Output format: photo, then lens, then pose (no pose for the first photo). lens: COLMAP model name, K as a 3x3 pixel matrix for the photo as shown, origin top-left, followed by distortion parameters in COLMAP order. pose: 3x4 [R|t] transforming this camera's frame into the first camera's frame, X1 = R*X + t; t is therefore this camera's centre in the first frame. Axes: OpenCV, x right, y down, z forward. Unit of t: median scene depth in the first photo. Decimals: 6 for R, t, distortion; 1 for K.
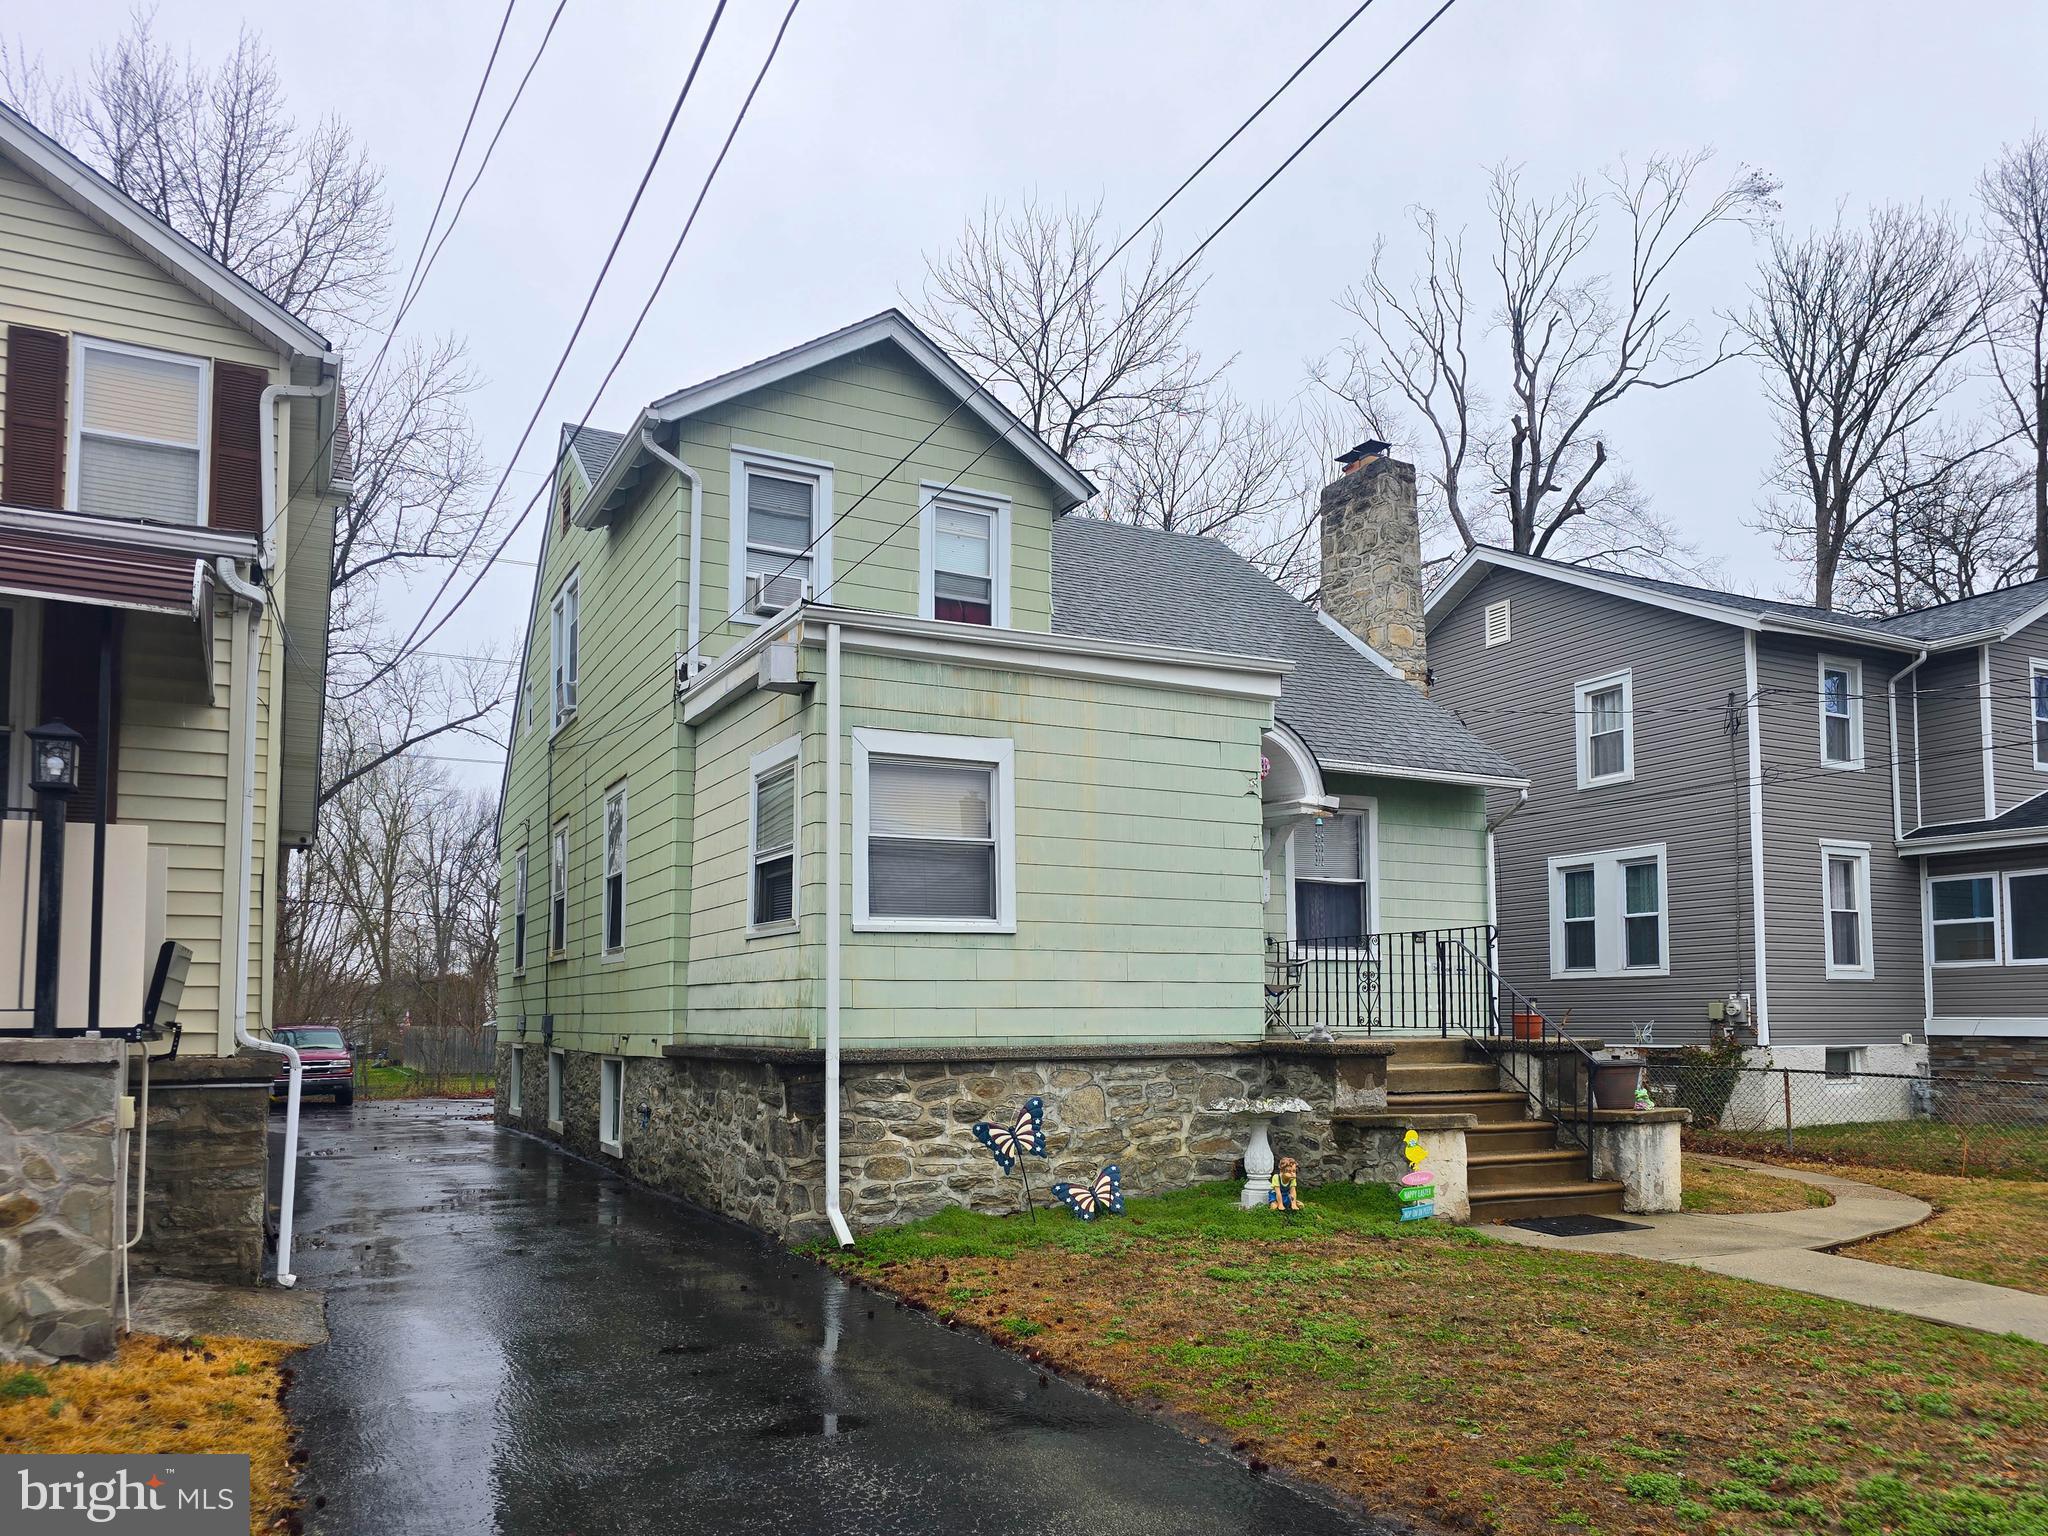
lens RADIAL K [[1408.3, 0, 1024.0], [0, 1408.3, 768.0], [0, 0, 1]] dist [0.036512, -0.056009]
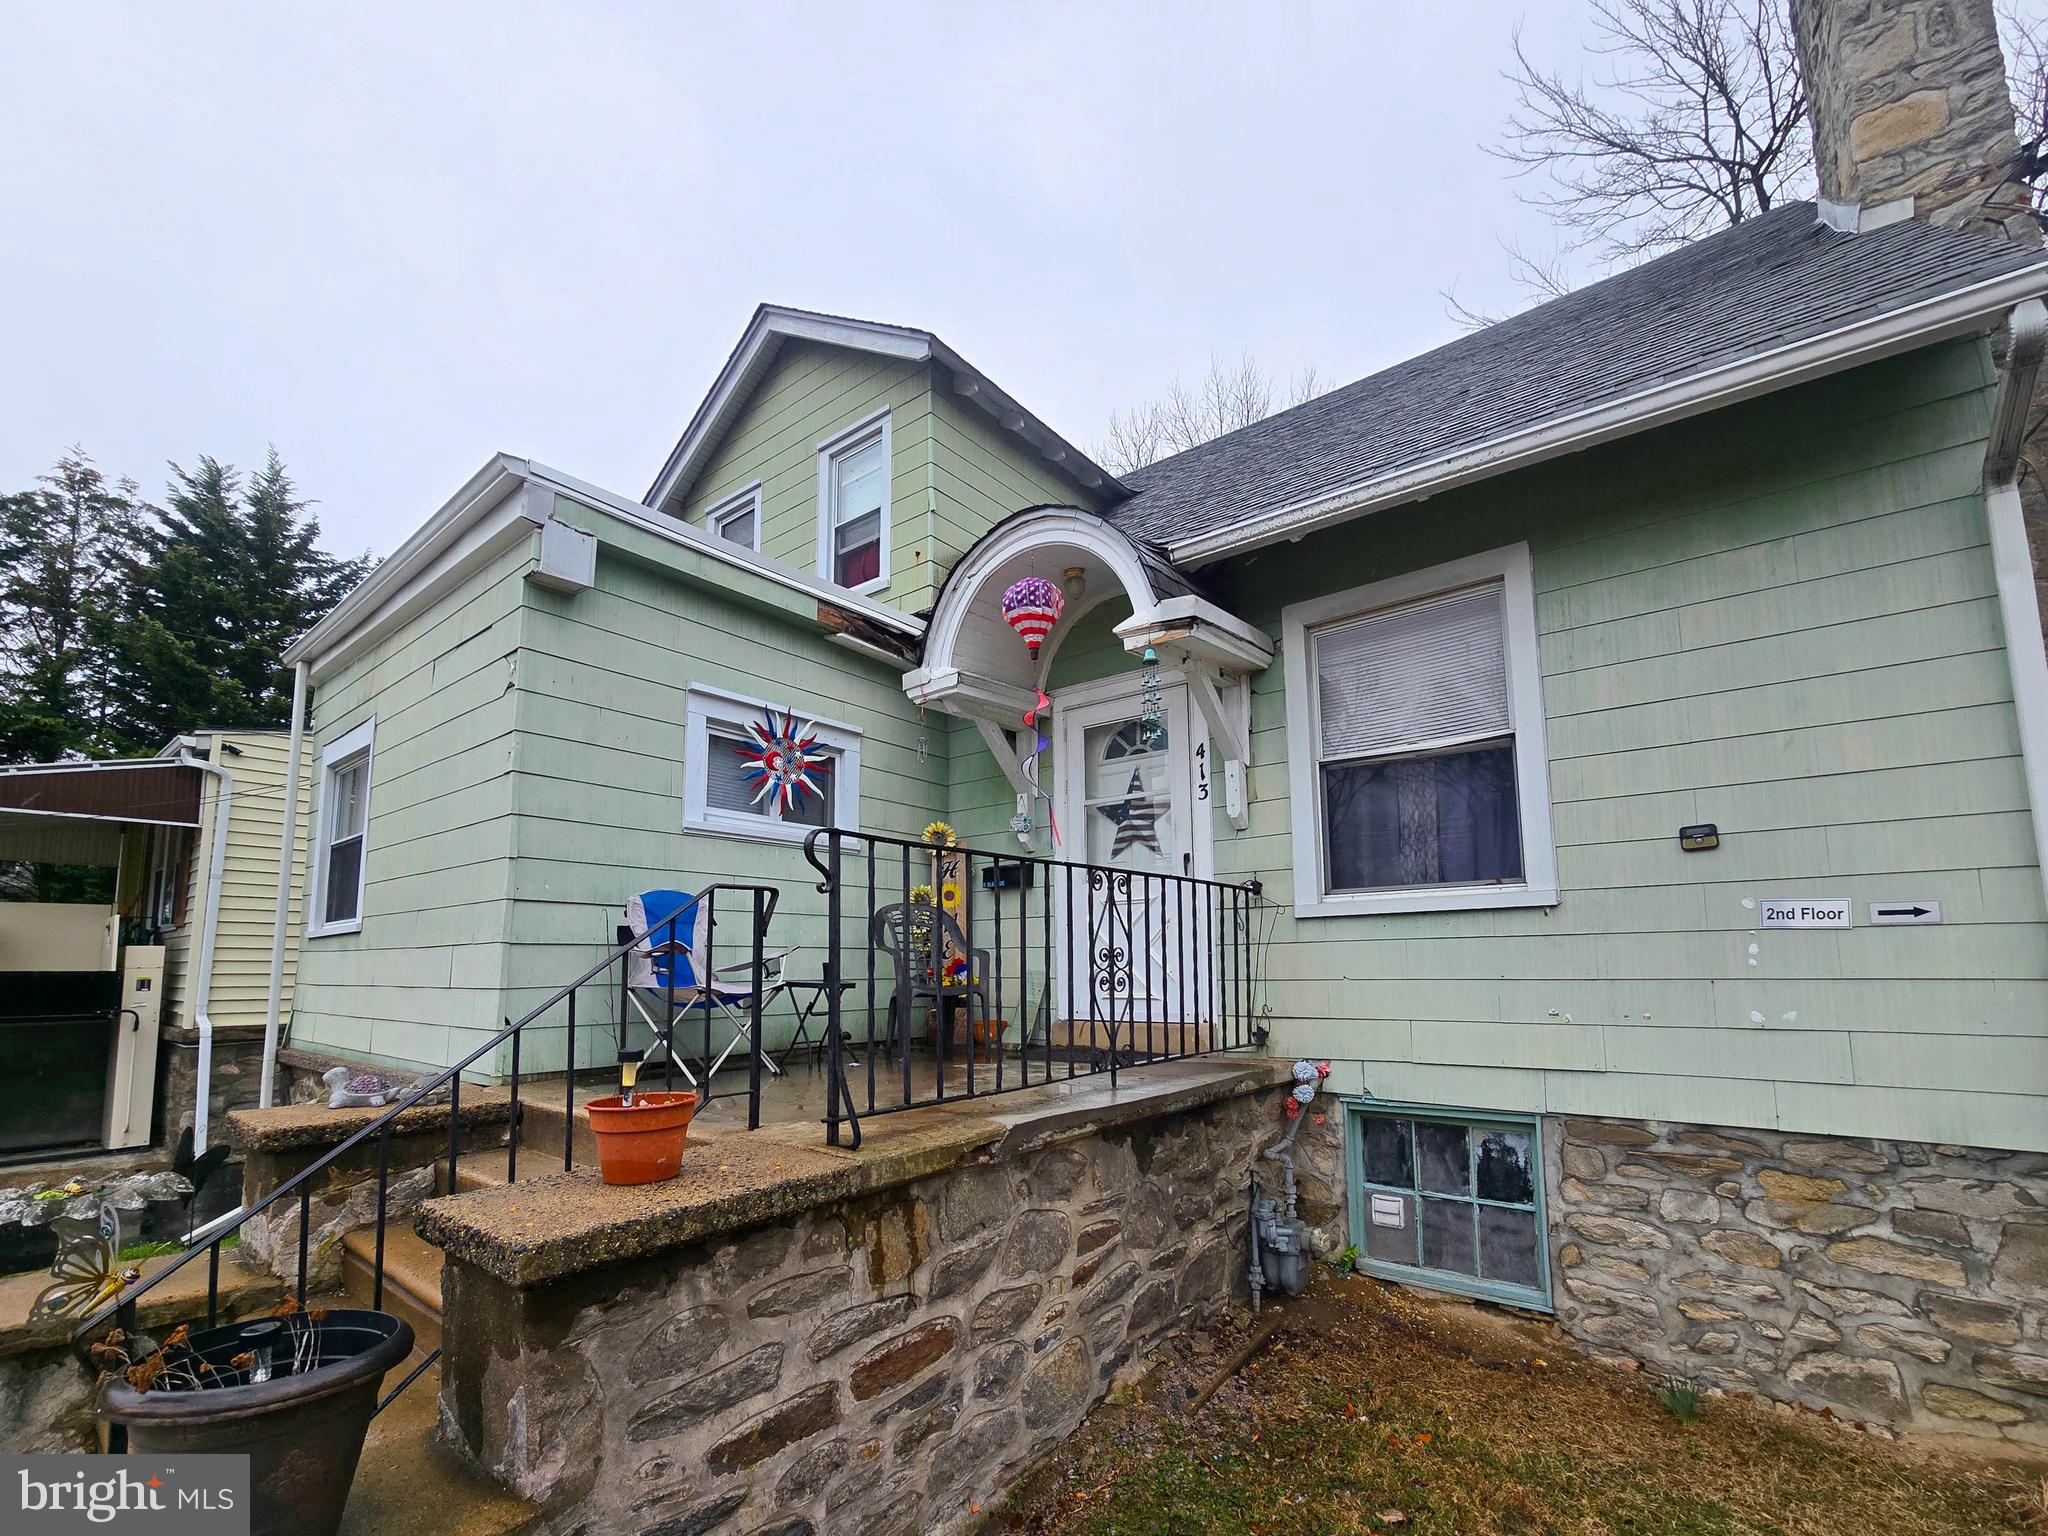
lens RADIAL K [[885.4, 0, 1020.8], [0, 885.4, 817.5], [0, 0, 1]] dist [-0.024903, 0.009905]
pose [[0.406942, -0.151018, -0.900884, 0.637813], [0.165507, 0.982105, -0.089872, 0.158690], [0.898335, -0.112530, 0.424654, 1.100428]]
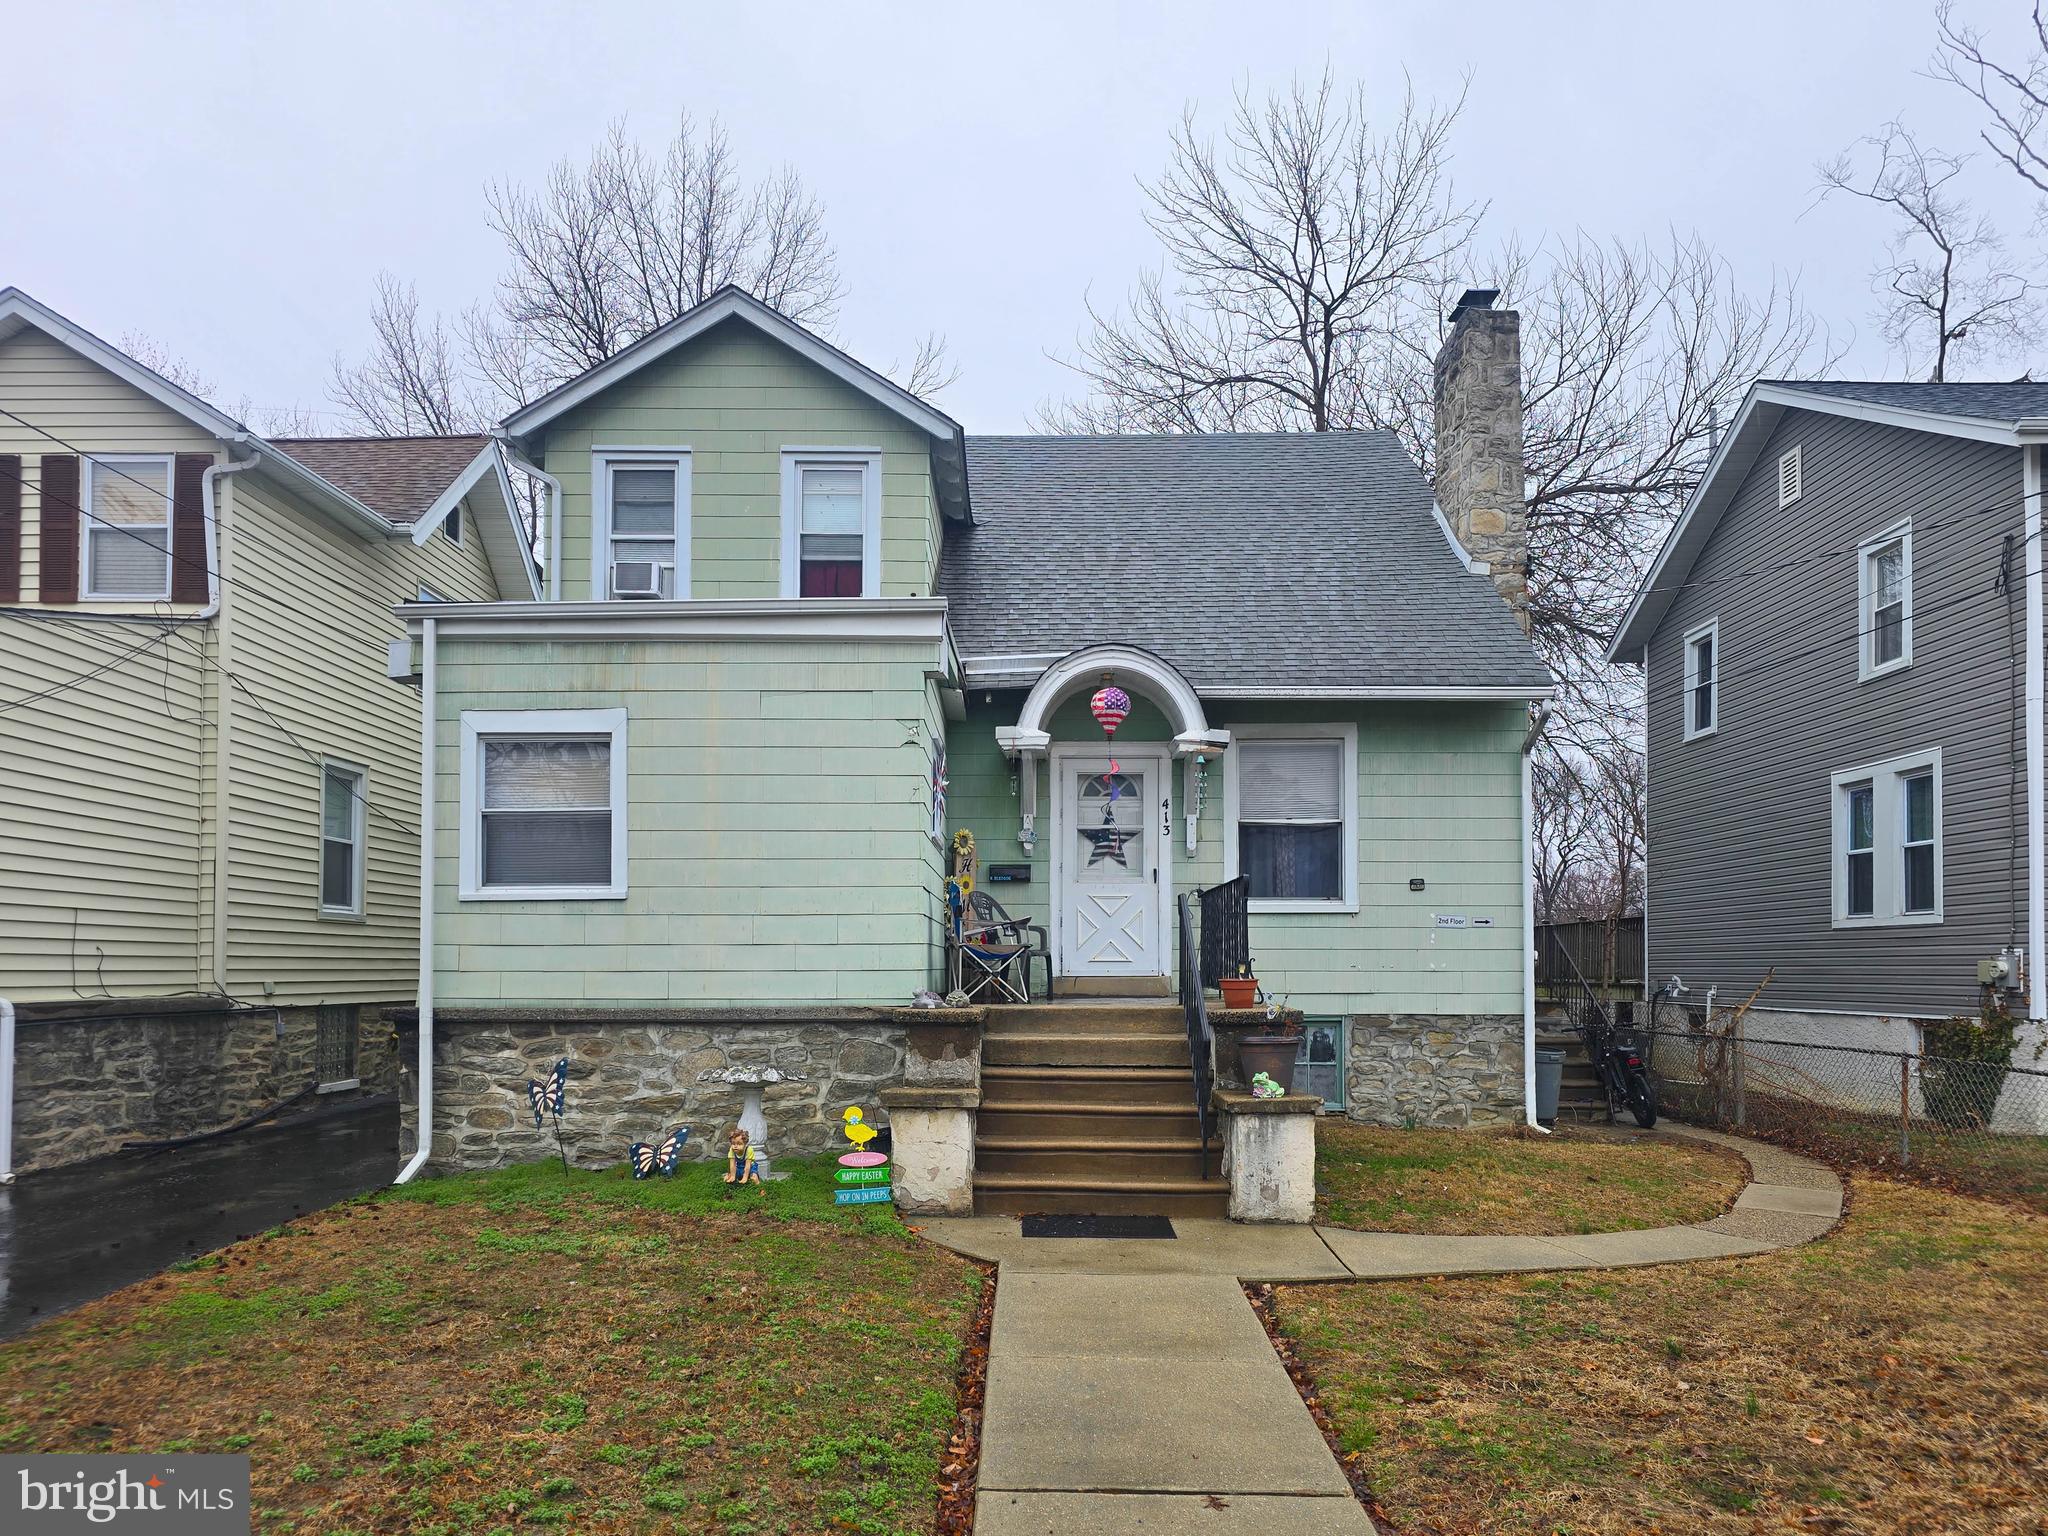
lens RADIAL K [[1427.7, 0, 1024.0], [0, 1427.7, 768.0], [0, 0, 1]] dist [0.006462, 0.000970]
pose [[0.887855, -0.057645, -0.456498, 0.702672], [0.075654, 0.996908, 0.021256, 0.021756], [0.453861, -0.053409, 0.889471, 0.205151]]
